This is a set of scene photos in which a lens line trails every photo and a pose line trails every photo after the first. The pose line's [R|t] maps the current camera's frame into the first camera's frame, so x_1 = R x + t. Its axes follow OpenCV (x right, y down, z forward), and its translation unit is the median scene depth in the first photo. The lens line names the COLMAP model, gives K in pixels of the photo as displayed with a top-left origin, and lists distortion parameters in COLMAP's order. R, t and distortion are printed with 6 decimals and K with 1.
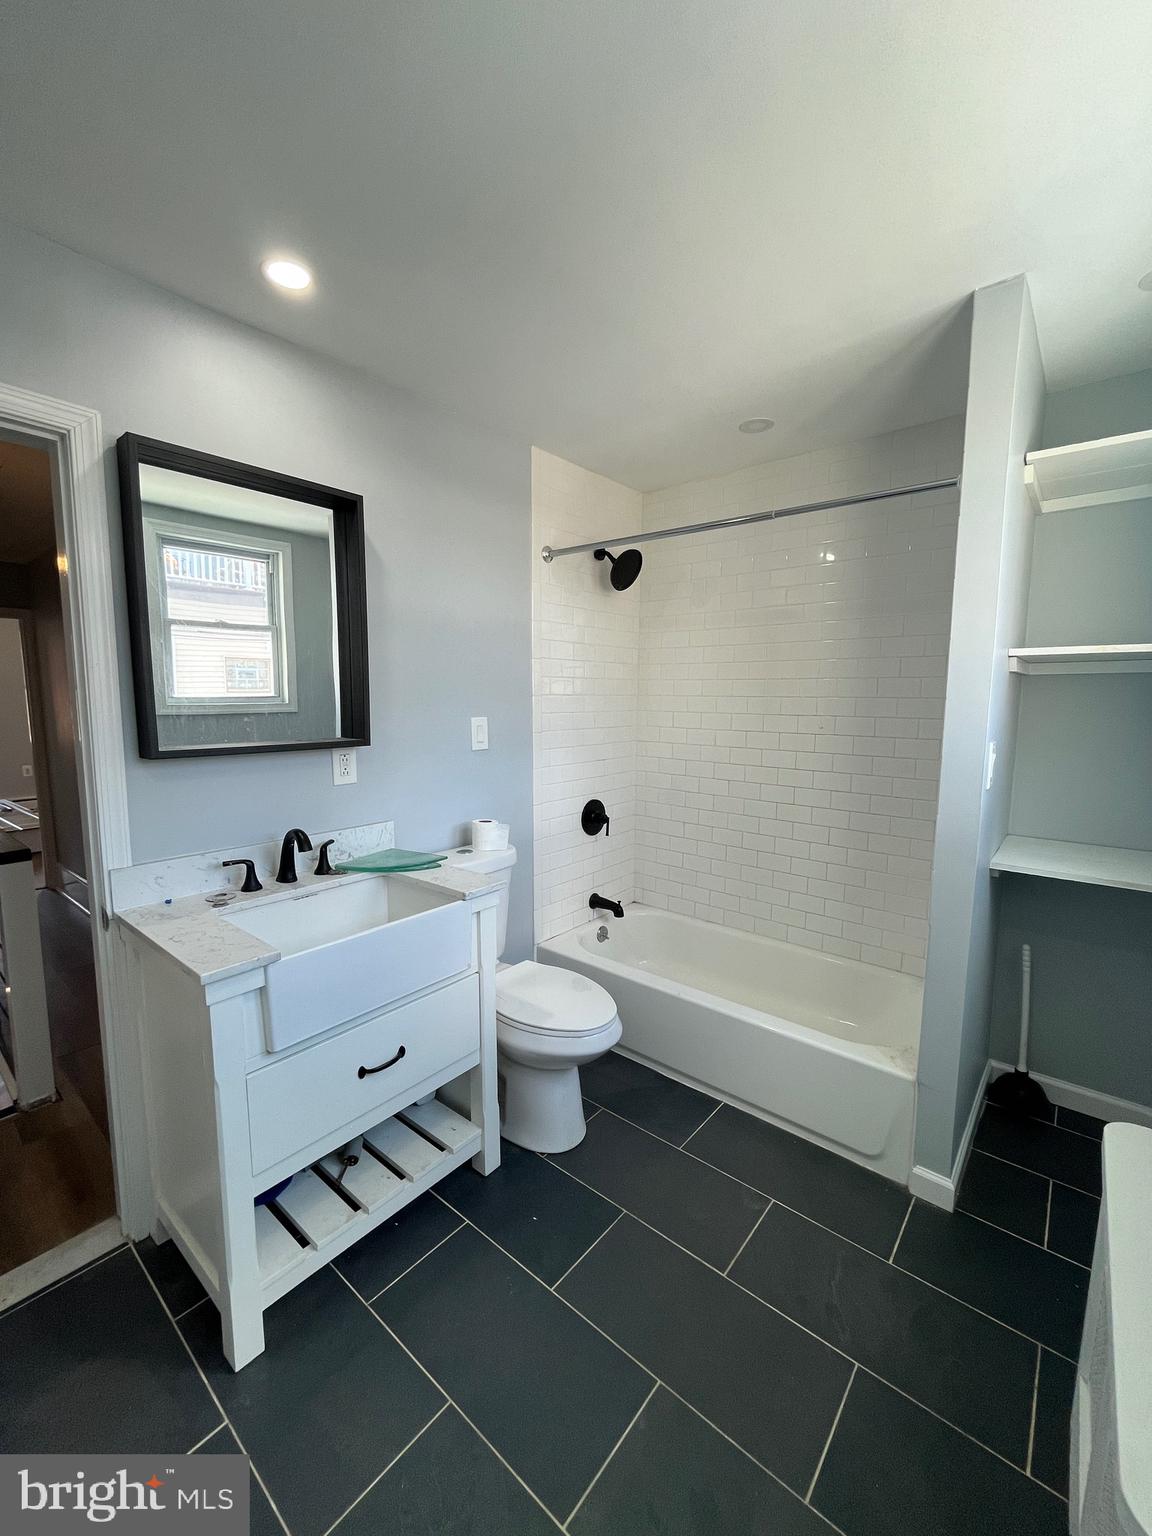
lens RADIAL K [[624.0, 0, 578.3], [0, 624.0, 769.4], [0, 0, 1]] dist [-0.002286, -0.000175]
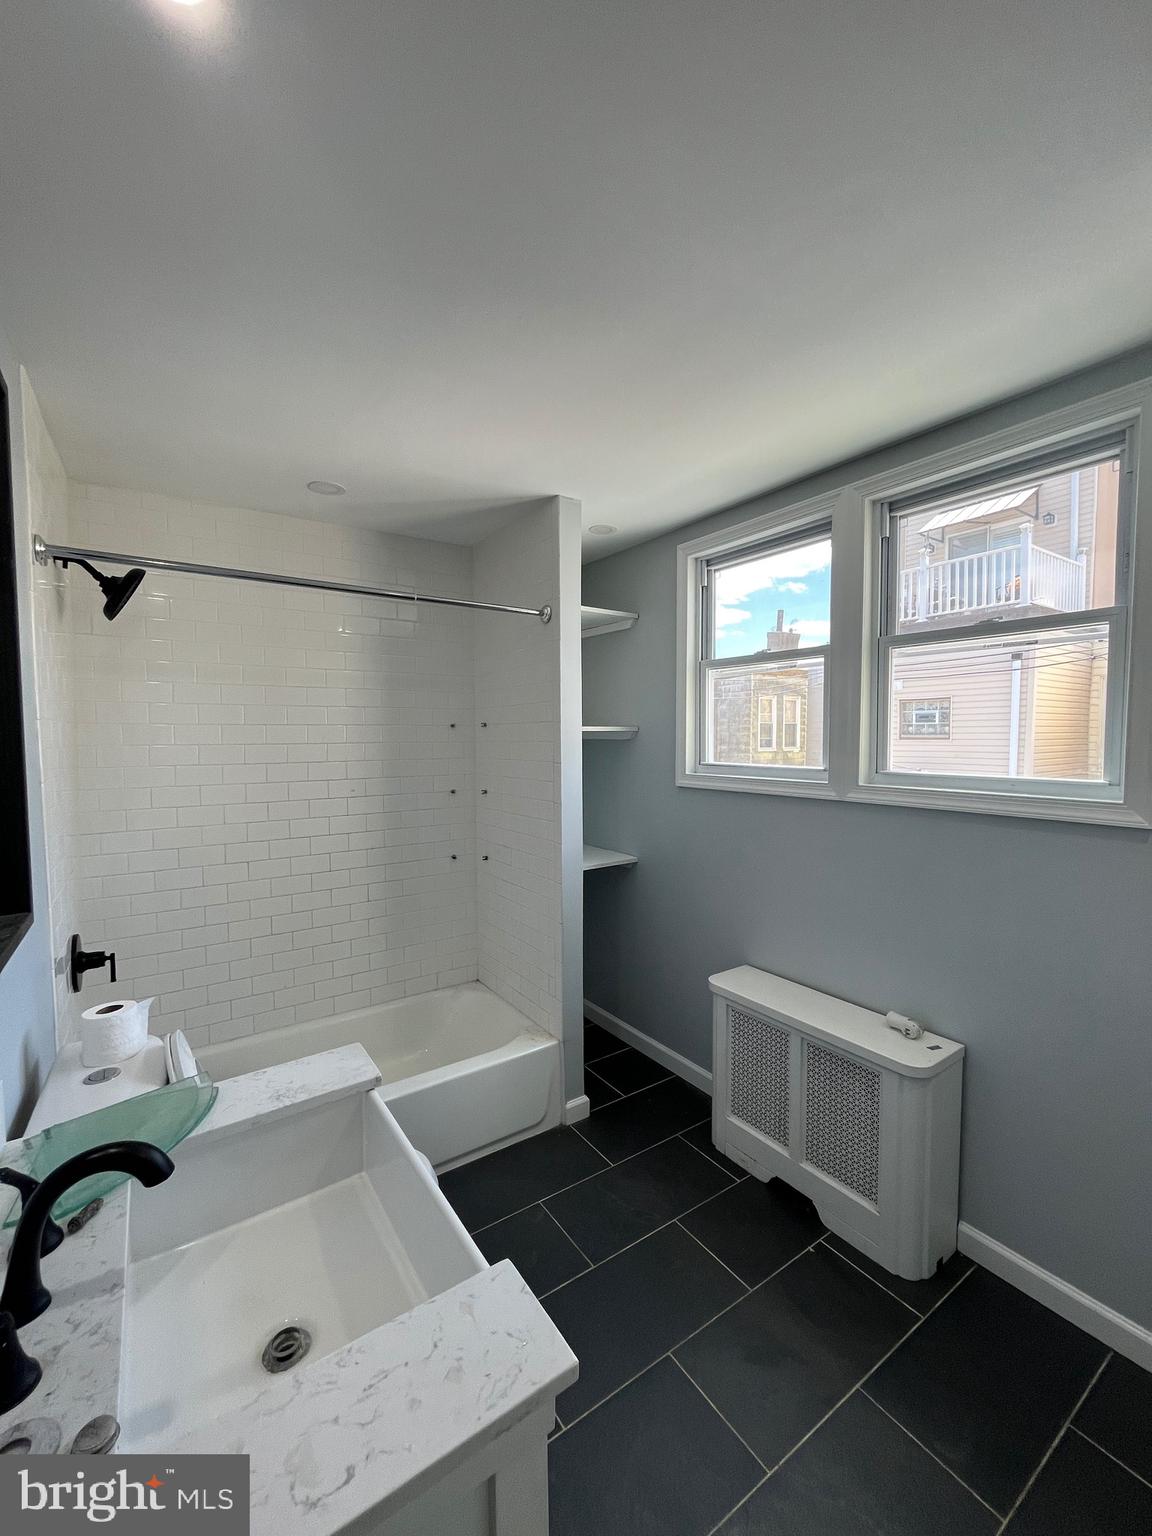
lens RADIAL K [[624.0, 0, 577.4], [0, 624.0, 762.1], [0, 0, 1]] dist [-0.002286, -0.000175]
pose [[0.272515, -0.054723, 0.960594, -0.711732], [0.126694, 0.991729, 0.020555, -0.124844], [-0.953774, 0.116100, 0.277194, 0.511421]]
